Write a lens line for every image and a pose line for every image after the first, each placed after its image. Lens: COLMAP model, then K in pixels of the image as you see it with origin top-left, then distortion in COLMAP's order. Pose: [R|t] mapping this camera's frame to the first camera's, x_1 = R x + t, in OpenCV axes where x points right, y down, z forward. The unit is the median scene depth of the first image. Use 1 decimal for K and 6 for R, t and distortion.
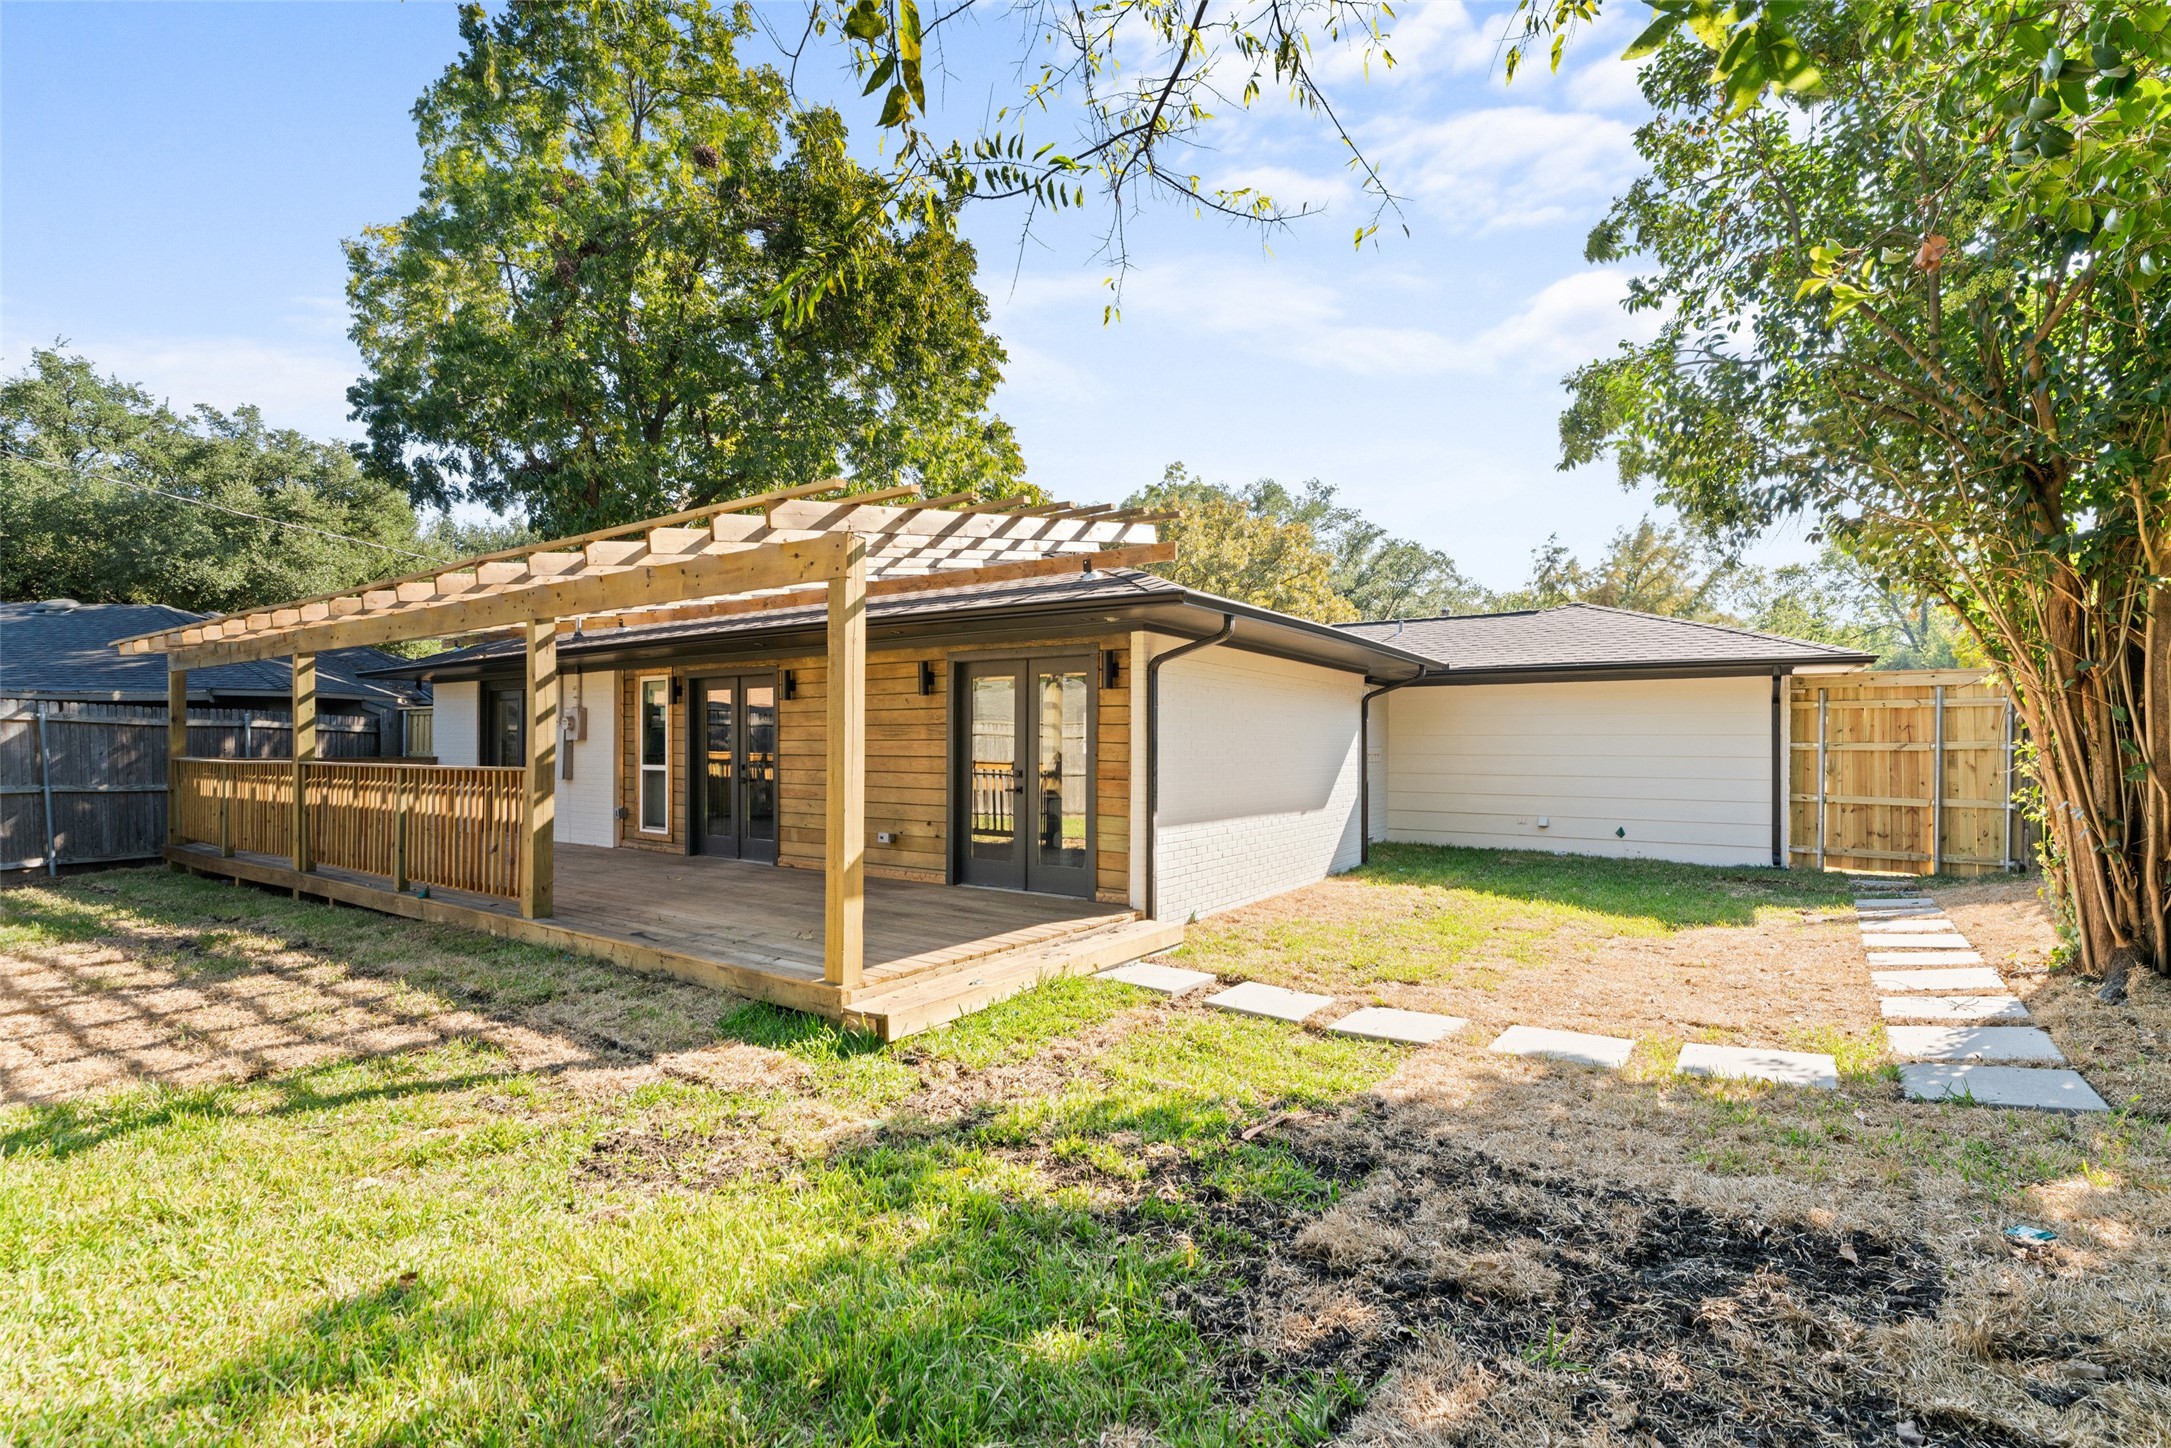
lens RADIAL K [[973.0, 0, 1079.9], [0, 973.0, 729.7], [0, 0, 1]] dist [-0.000897, -0.000320]
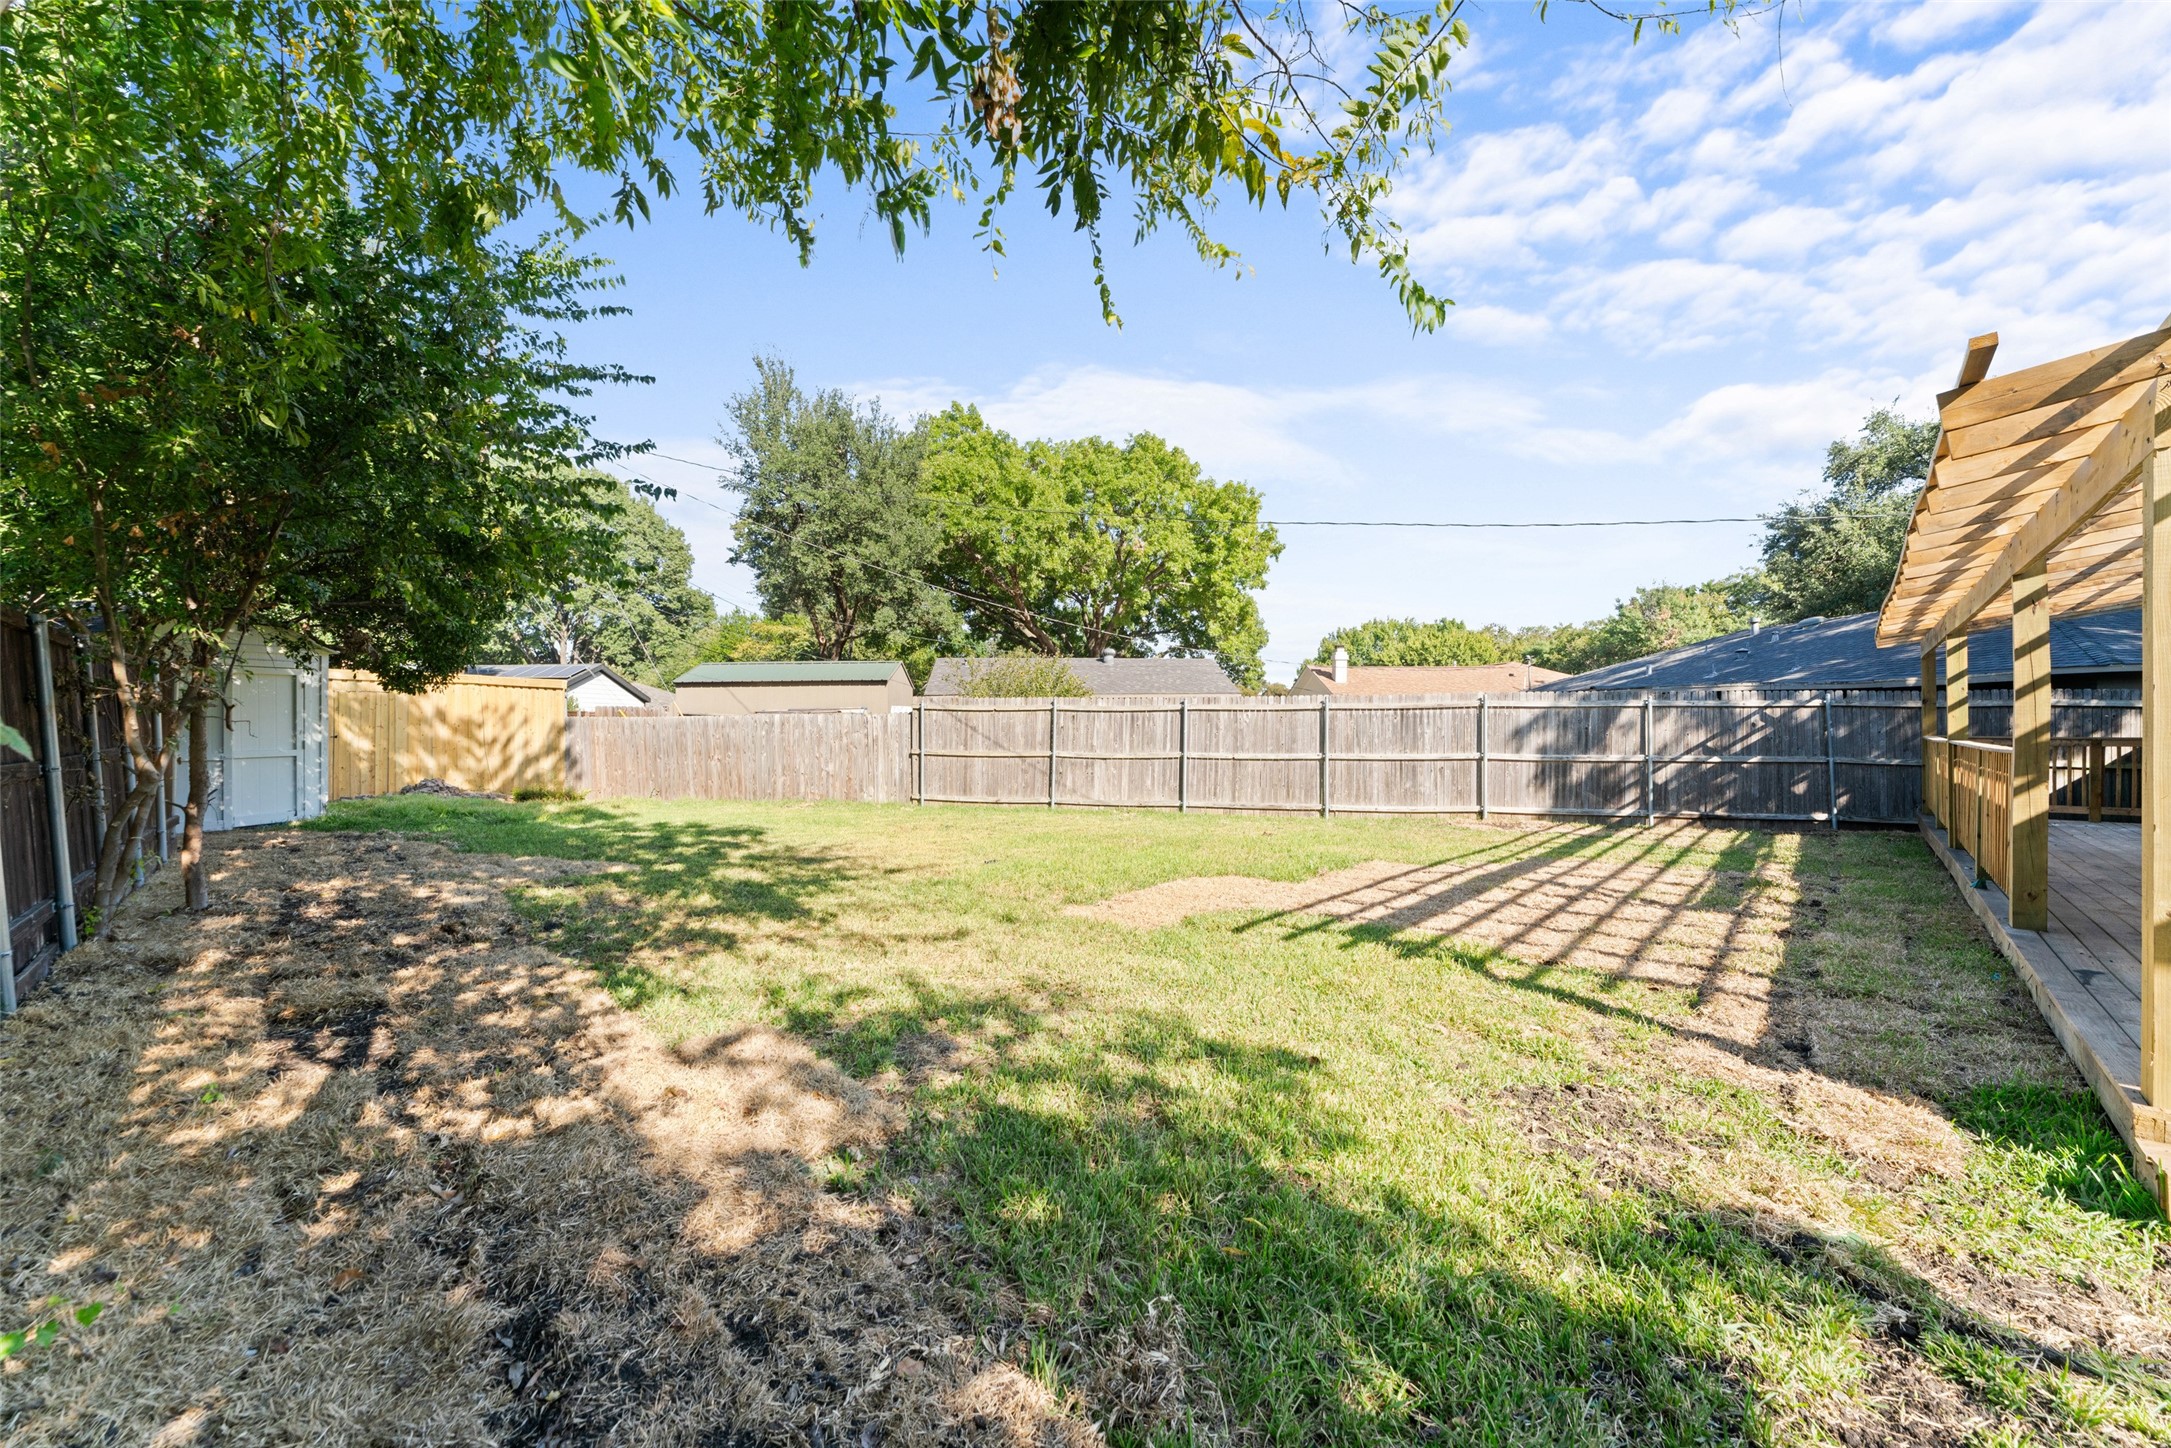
lens RADIAL K [[848.8, 0, 1075.8], [0, 848.8, 725.5], [0, 0, 1]] dist [0.000692, 0.000240]
pose [[-0.114542, -0.006211, -0.993399, 0.088396], [0.024762, 0.999652, -0.009105, 0.001552], [0.993110, -0.025642, -0.114349, 0.090170]]
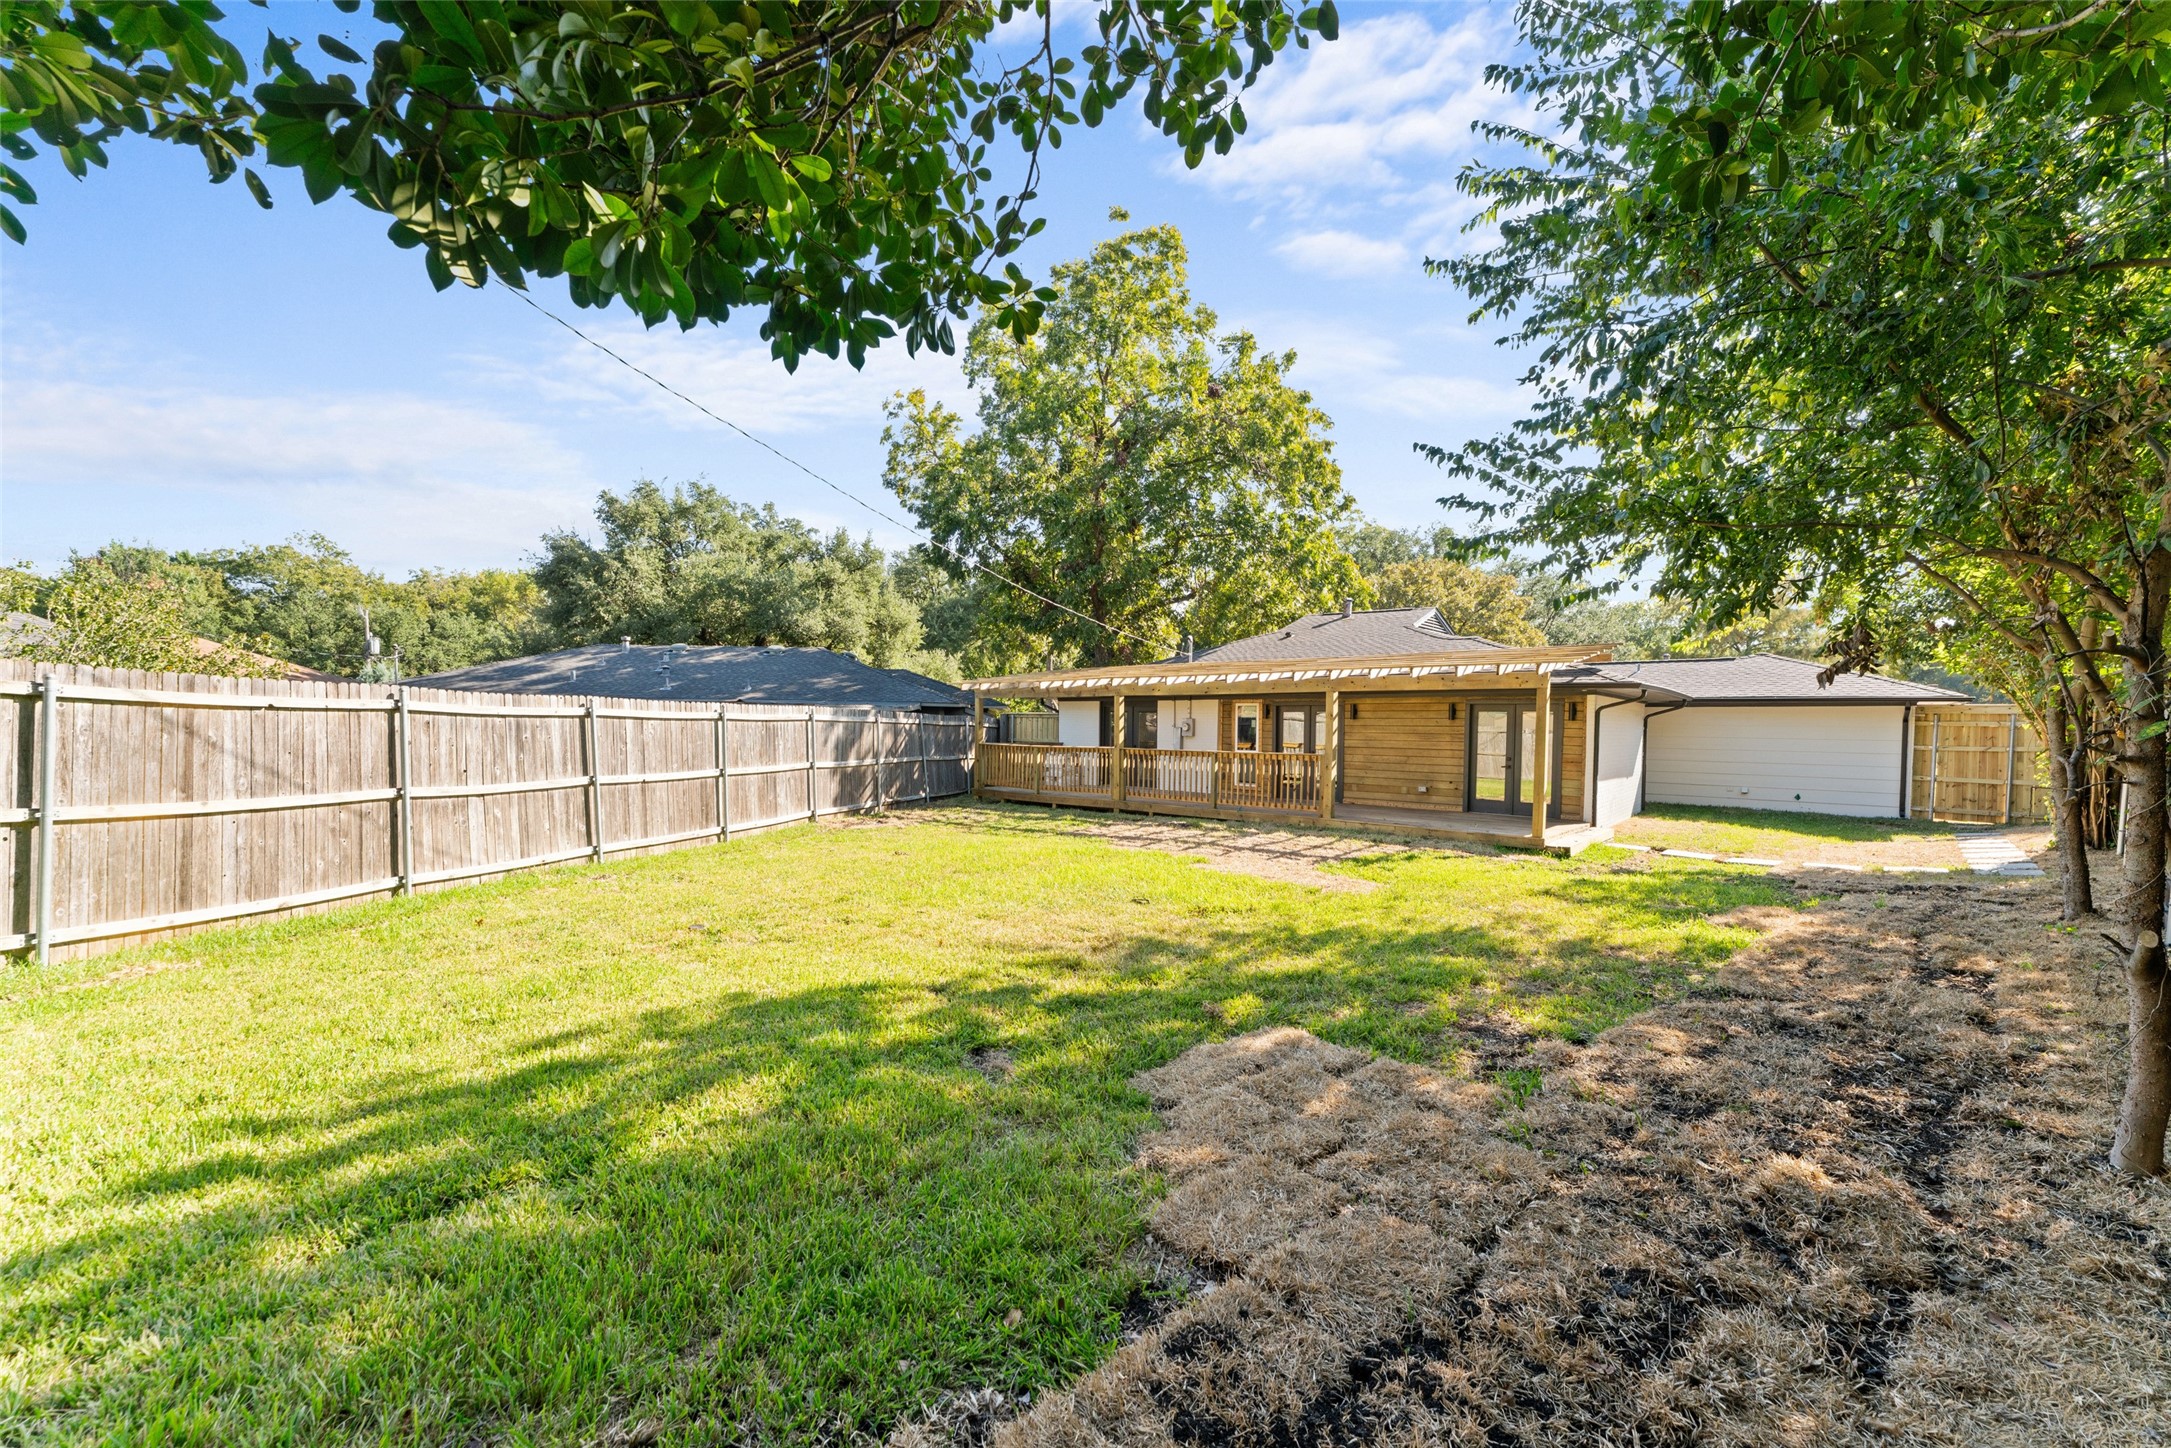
lens RADIAL K [[848.8, 0, 1081.9], [0, 848.8, 741.5], [0, 0, 1]] dist [0.000692, 0.000240]
pose [[0.991962, 0.012090, -0.125956, -0.853298], [-0.007695, 0.999346, 0.035326, -0.056630], [0.126301, -0.034073, 0.991407, -1.065293]]
